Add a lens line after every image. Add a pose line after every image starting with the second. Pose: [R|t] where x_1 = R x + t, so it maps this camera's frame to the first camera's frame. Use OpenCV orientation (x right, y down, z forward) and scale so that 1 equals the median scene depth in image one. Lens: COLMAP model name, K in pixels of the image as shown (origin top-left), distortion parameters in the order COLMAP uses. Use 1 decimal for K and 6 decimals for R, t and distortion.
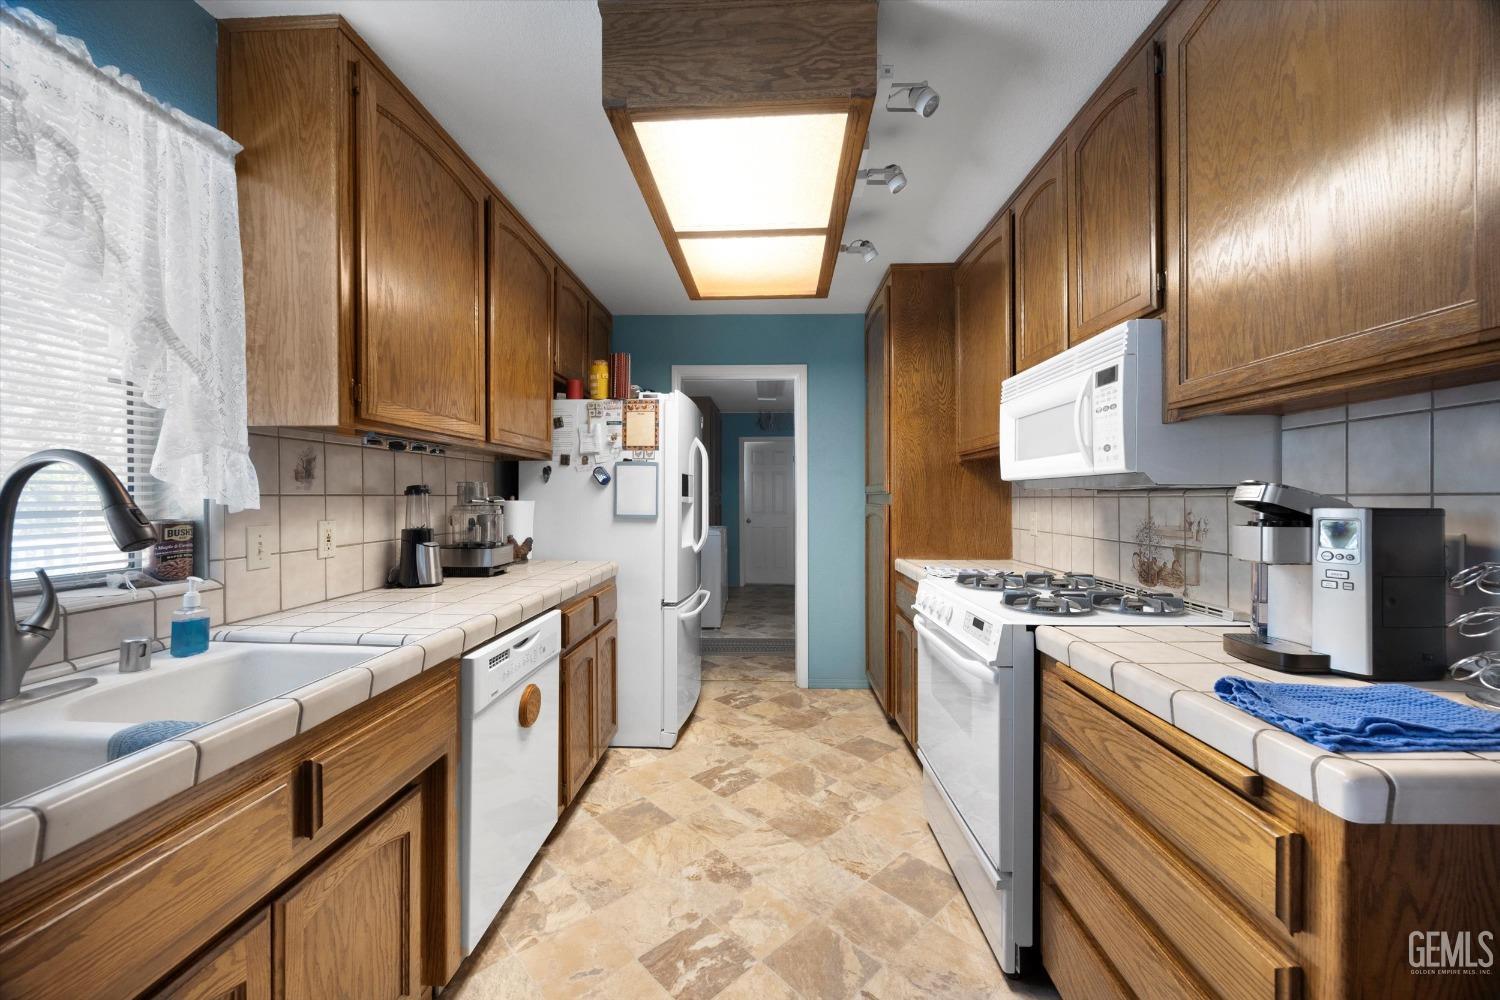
lens RADIAL K [[573.9, 0, 752.7], [0, 573.9, 497.7], [0, 0, 1]] dist [-0.001532, -0.000211]
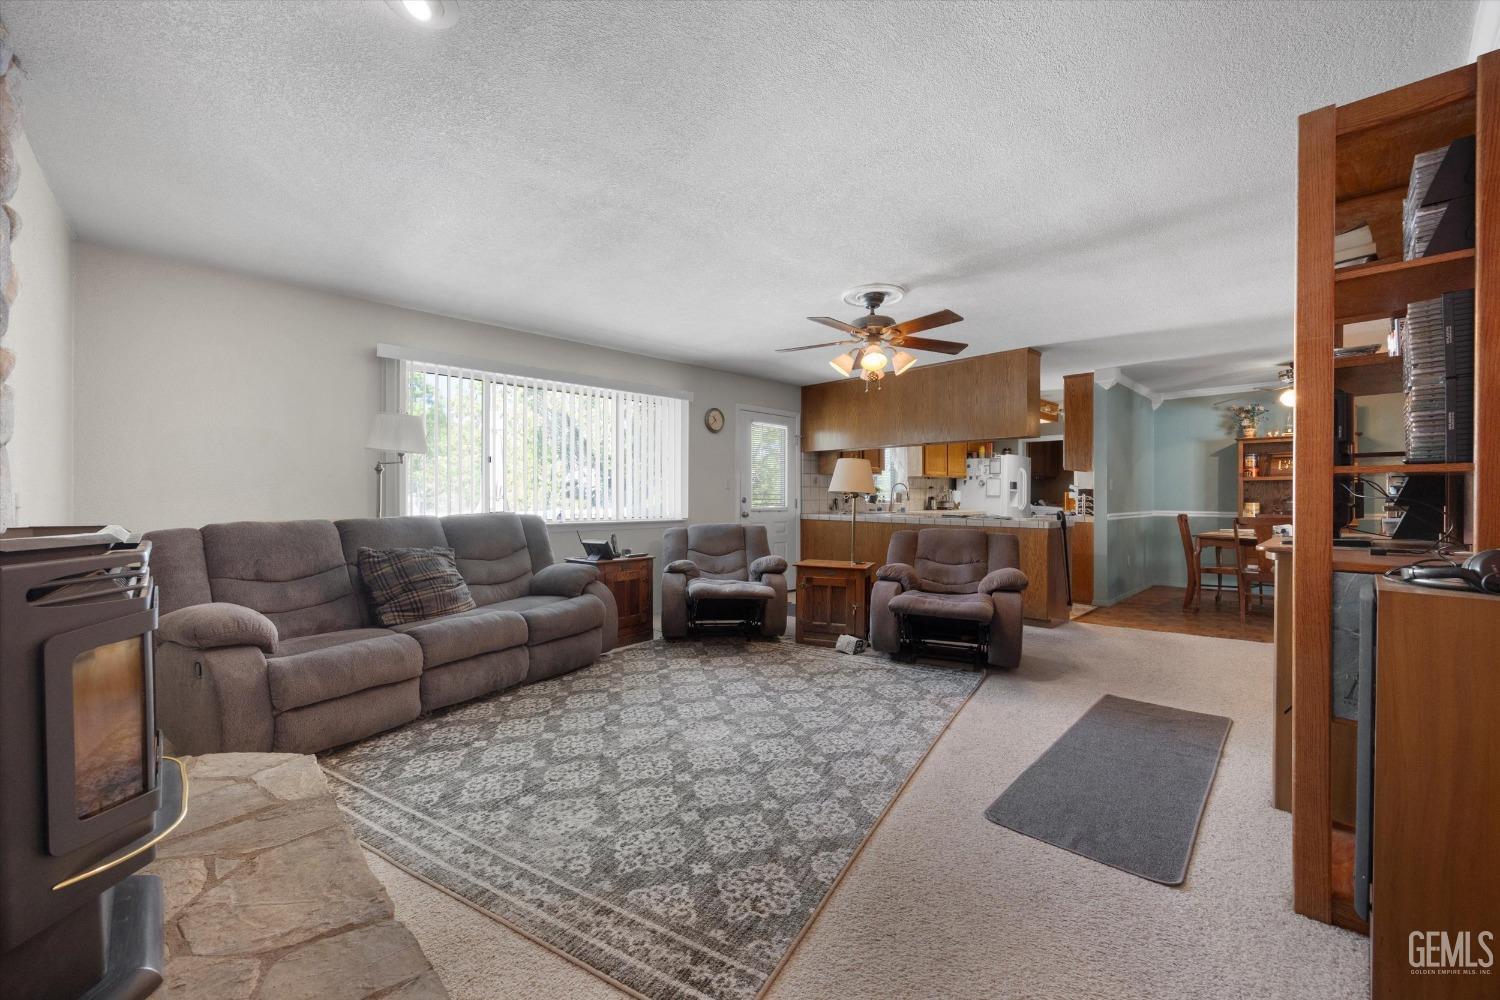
lens RADIAL K [[576.8, 0, 748.5], [0, 576.8, 498.2], [0, 0, 1]] dist [-0.001242, -0.000026]
pose [[0.713585, 0.006815, -0.700535, 1.536227], [-0.003736, 0.999975, 0.005922, 0.048482], [0.700559, -0.001609, 0.713593, -3.188225]]
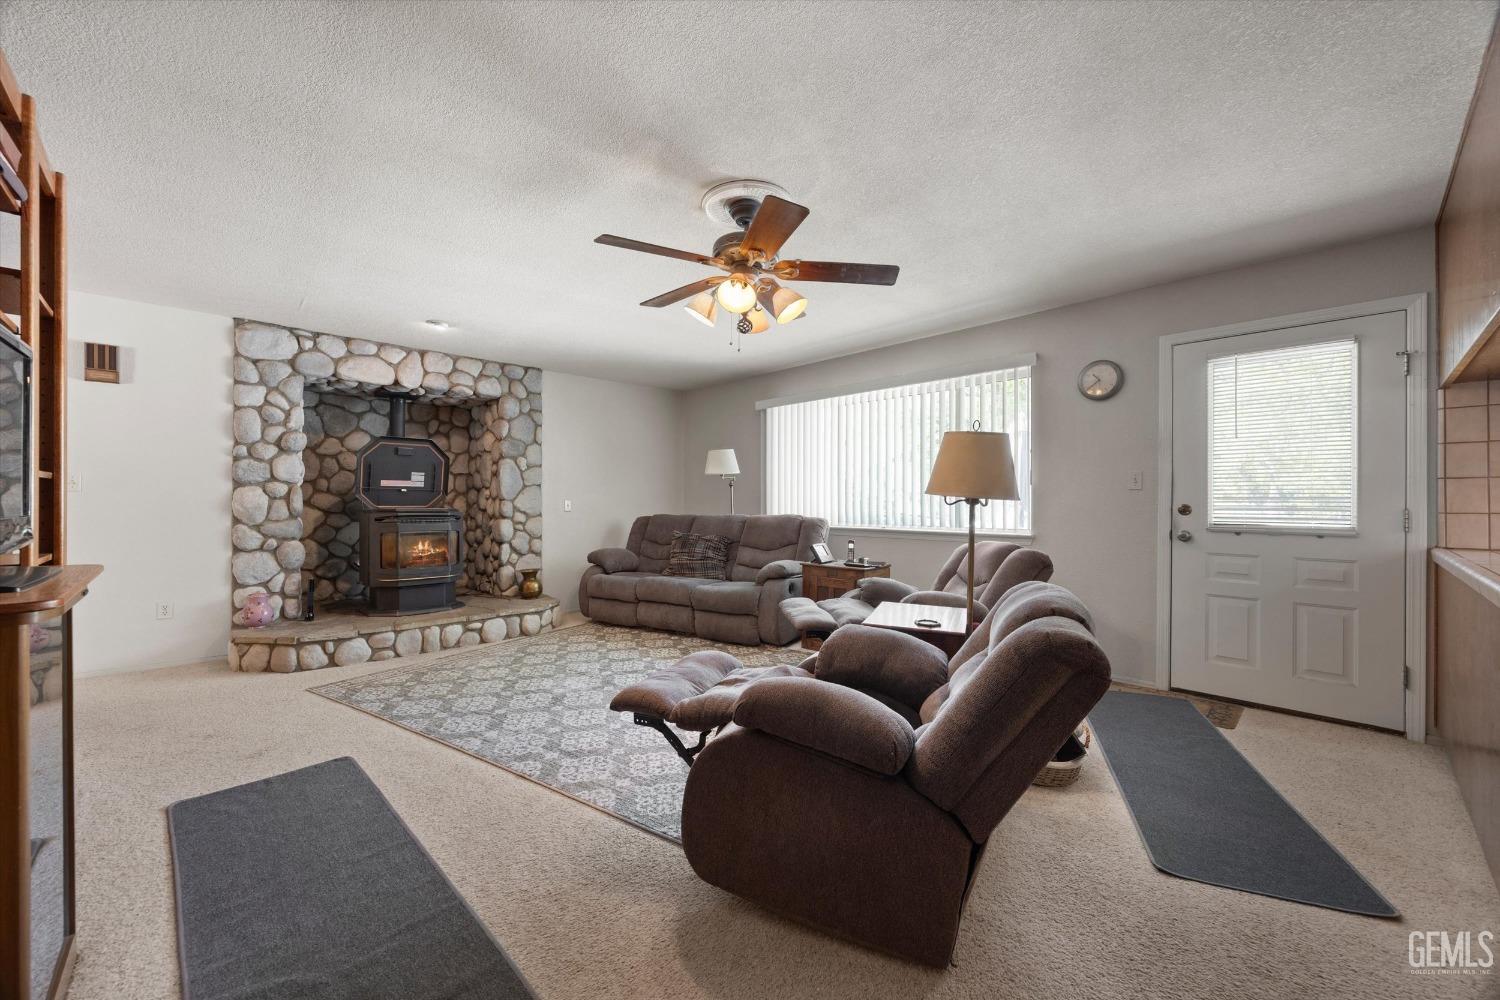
lens RADIAL K [[576.8, 0, 748.5], [0, 576.8, 498.2], [0, 0, 1]] dist [-0.001242, -0.000026]
pose [[-0.700662, -0.002714, -0.713488, 1.408287], [-0.001938, 0.999996, -0.001901, 0.051019], [0.713491, 0.000051, -0.700665, -0.596479]]
